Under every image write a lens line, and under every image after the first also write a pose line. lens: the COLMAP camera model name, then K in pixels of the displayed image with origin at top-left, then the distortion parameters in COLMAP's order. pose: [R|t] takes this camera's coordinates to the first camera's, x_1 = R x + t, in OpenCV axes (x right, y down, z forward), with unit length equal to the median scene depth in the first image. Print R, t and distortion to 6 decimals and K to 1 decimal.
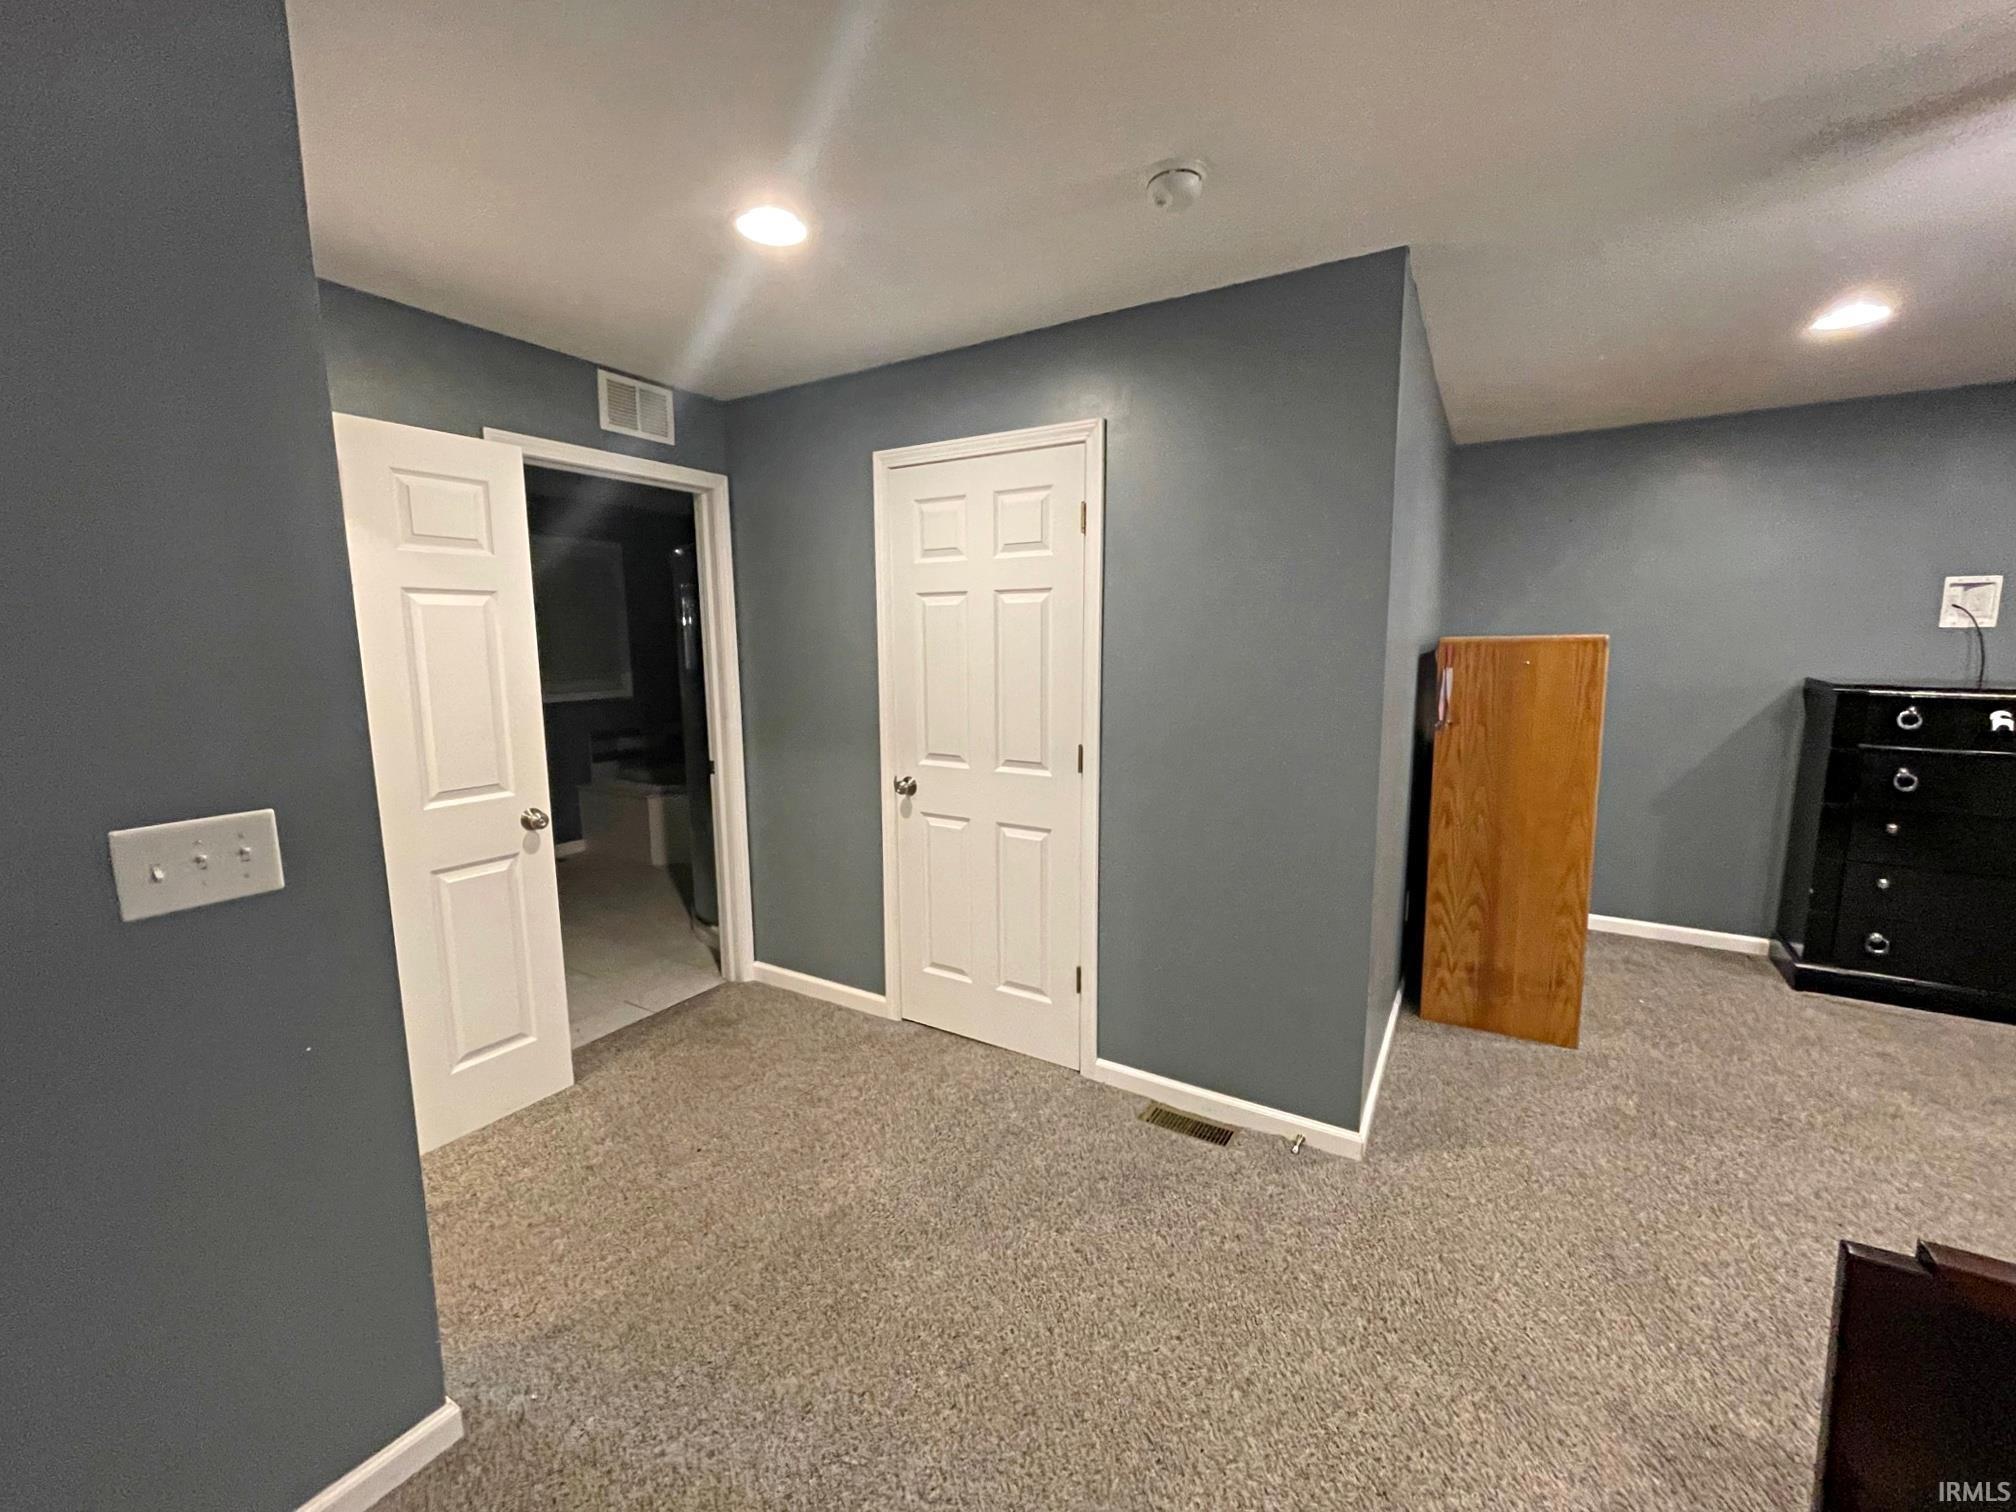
lens RADIAL K [[809.9, 0, 1006.8], [0, 809.9, 752.2], [0, 0, 1]] dist [0.002095, 0.000164]
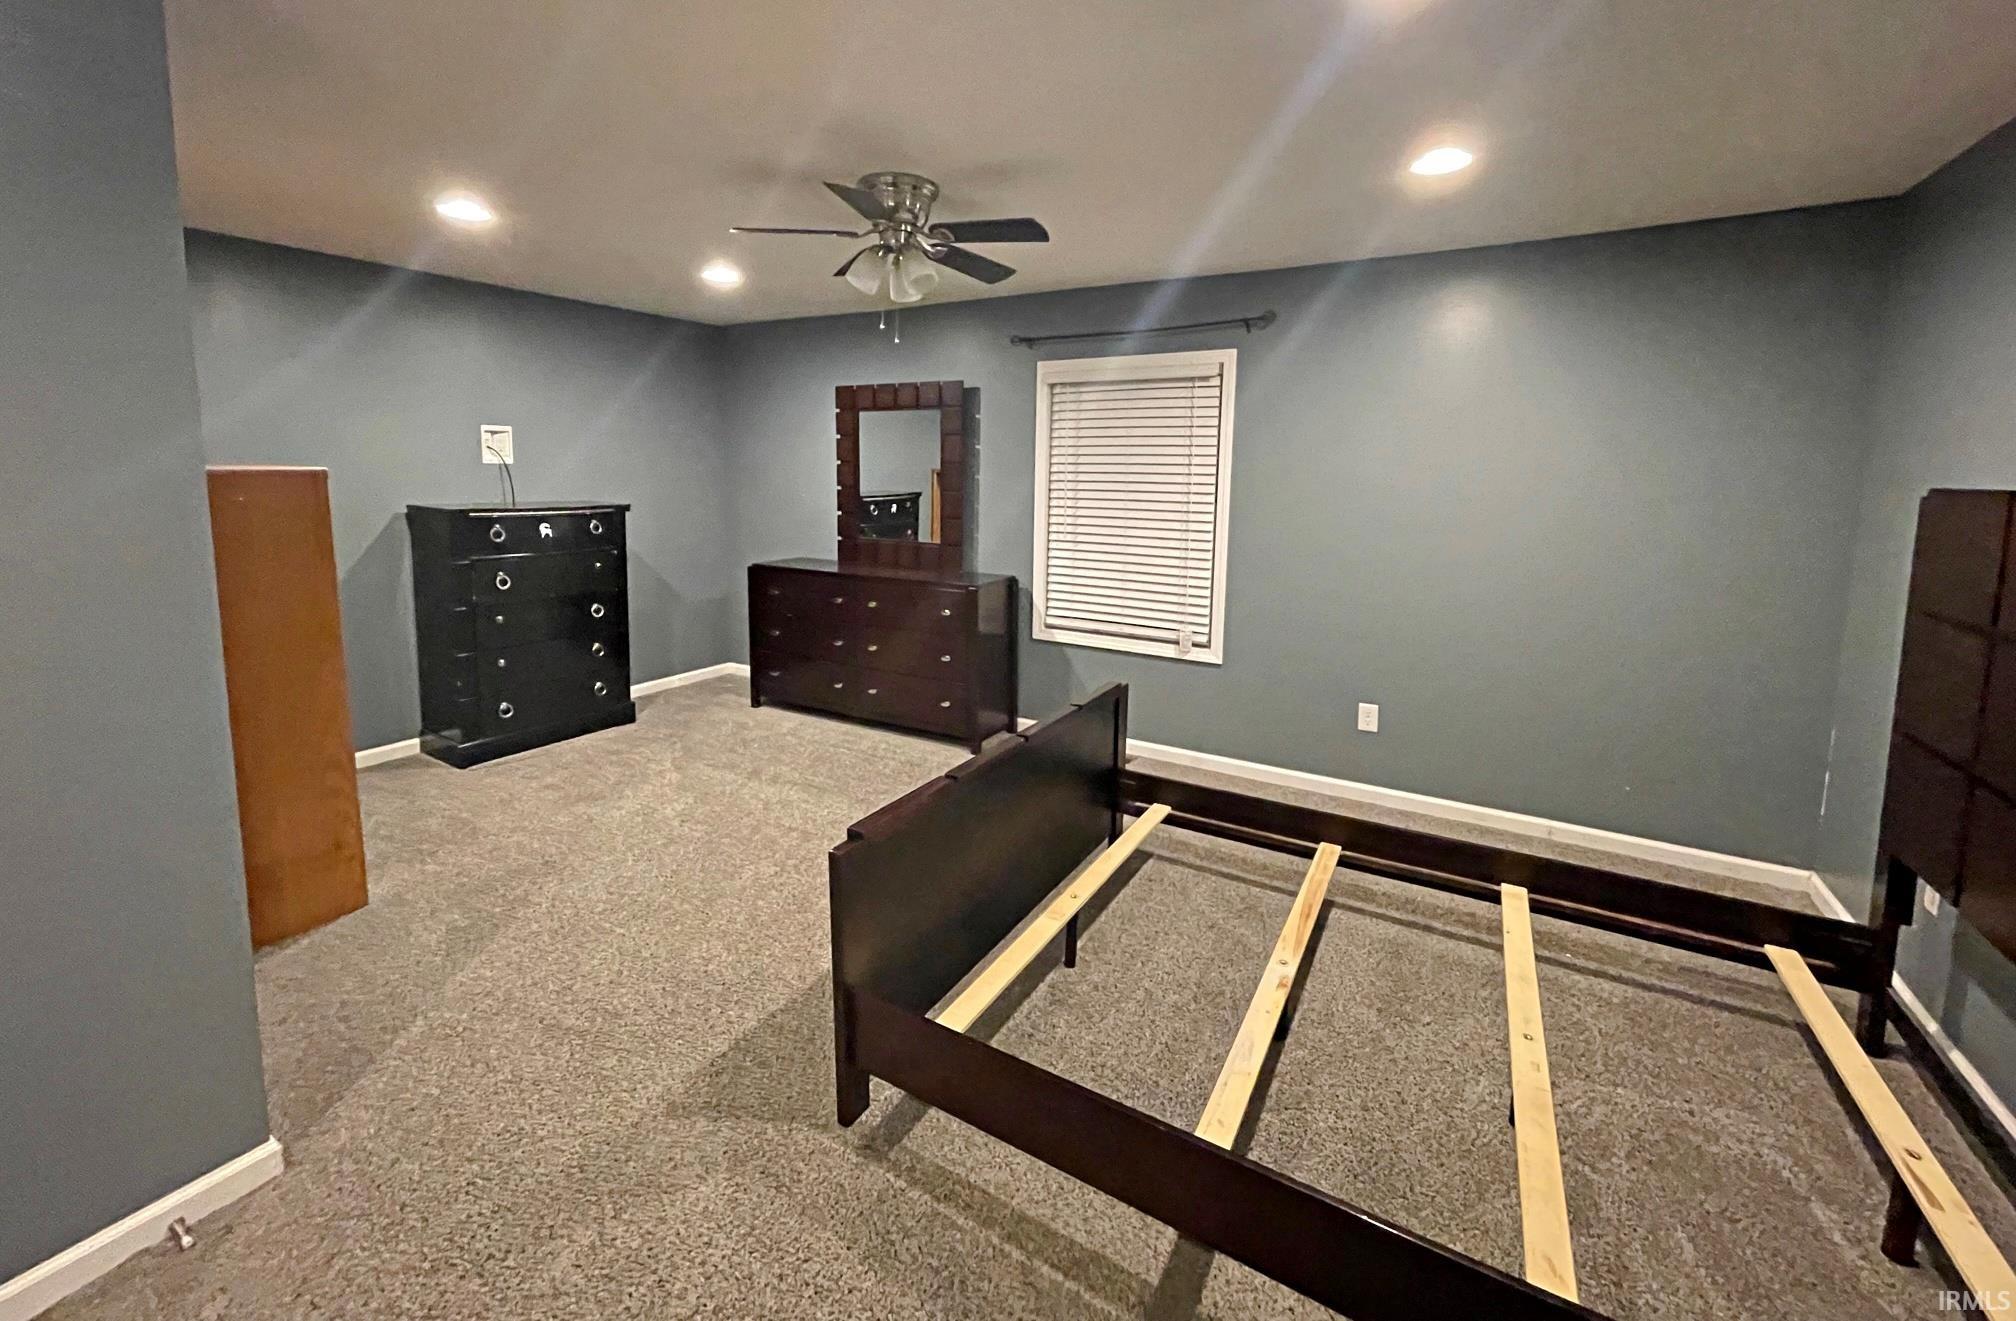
lens RADIAL K [[803.4, 0, 1003.3], [0, 803.4, 559.1], [0, 0, 1]] dist [-0.003189, -0.000574]
pose [[-0.011210, -0.098074, 0.995116, -0.236228], [0.120897, 0.987745, 0.098709, -0.039811], [-0.992602, 0.121413, 0.000784, 0.271999]]
